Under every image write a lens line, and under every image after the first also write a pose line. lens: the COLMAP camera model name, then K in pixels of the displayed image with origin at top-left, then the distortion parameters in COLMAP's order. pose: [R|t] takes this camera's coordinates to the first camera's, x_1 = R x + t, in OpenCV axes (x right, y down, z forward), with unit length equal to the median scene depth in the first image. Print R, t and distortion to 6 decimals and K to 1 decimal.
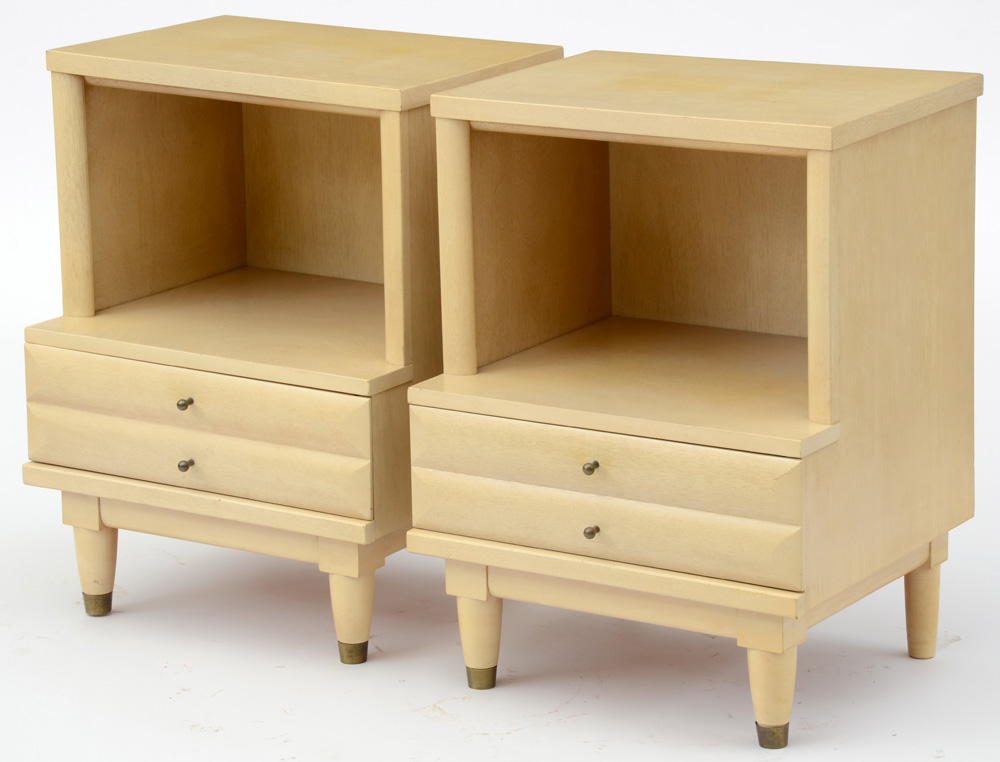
lens RADIAL K [[3522.0, 0, 500.0], [0, 3522.0, 381.0], [0, 0, 1]] dist [0.766535, -1.494496]
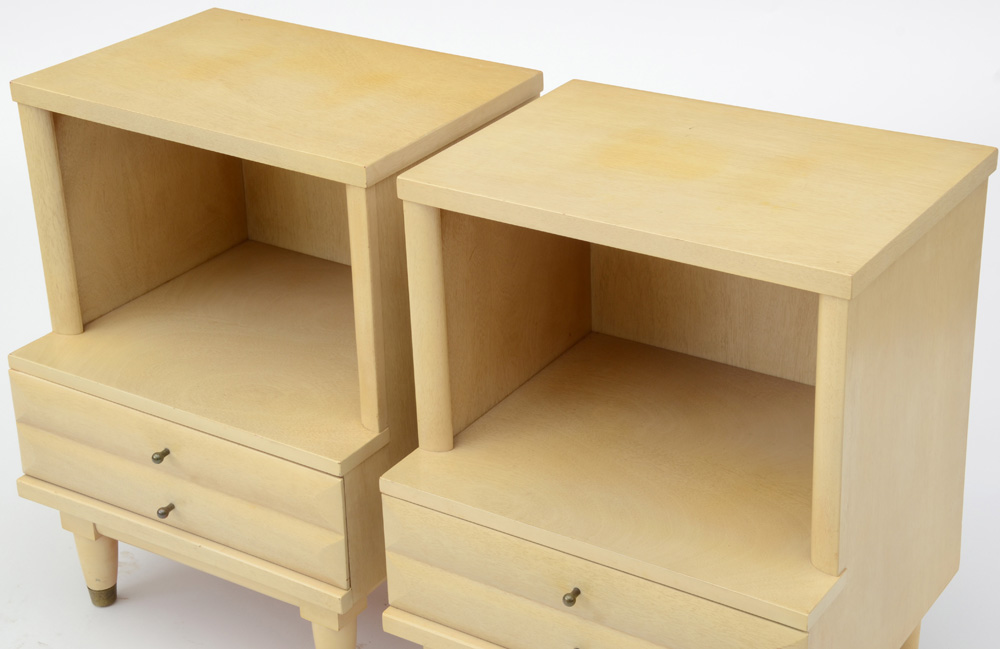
lens RADIAL K [[1876.8, 0, 515.6], [0, 1876.8, 323.5], [0, 0, 1]] dist [0.296147, 0.049336]
pose [[0.999970, -0.006082, -0.004766, 0.013150], [0.006909, 0.980014, 0.198810, -0.137681], [0.003462, -0.198837, 0.980026, 0.501293]]
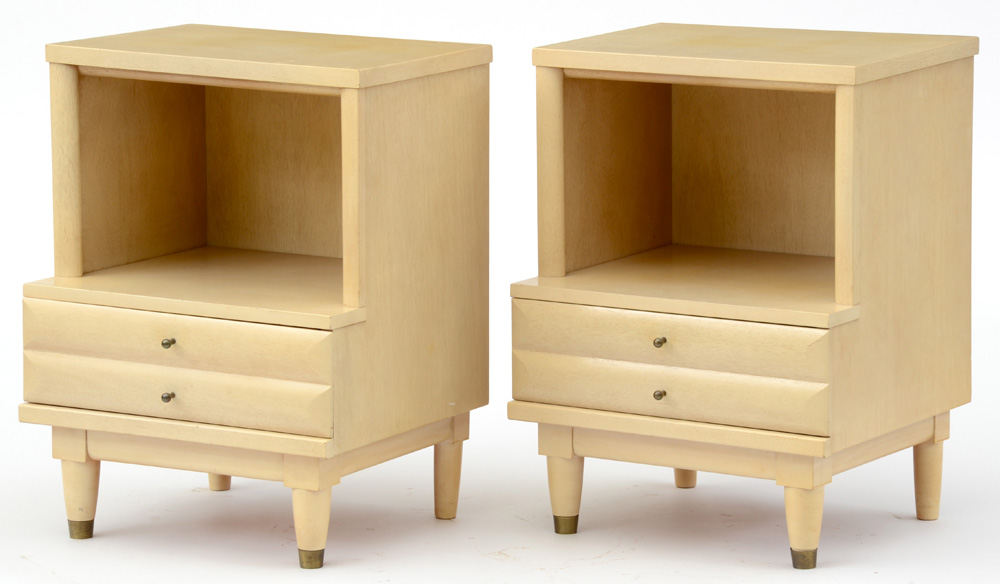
lens RADIAL K [[4301.6, 0, 499.7], [0, 4301.6, 318.0], [0, 0, 1]] dist [1.188819, 2.976750]
pose [[0.999892, 0.012479, 0.007800, -0.040815], [-0.011941, 0.997774, -0.065608, 0.110954], [-0.008601, 0.065508, 0.997815, -0.495850]]
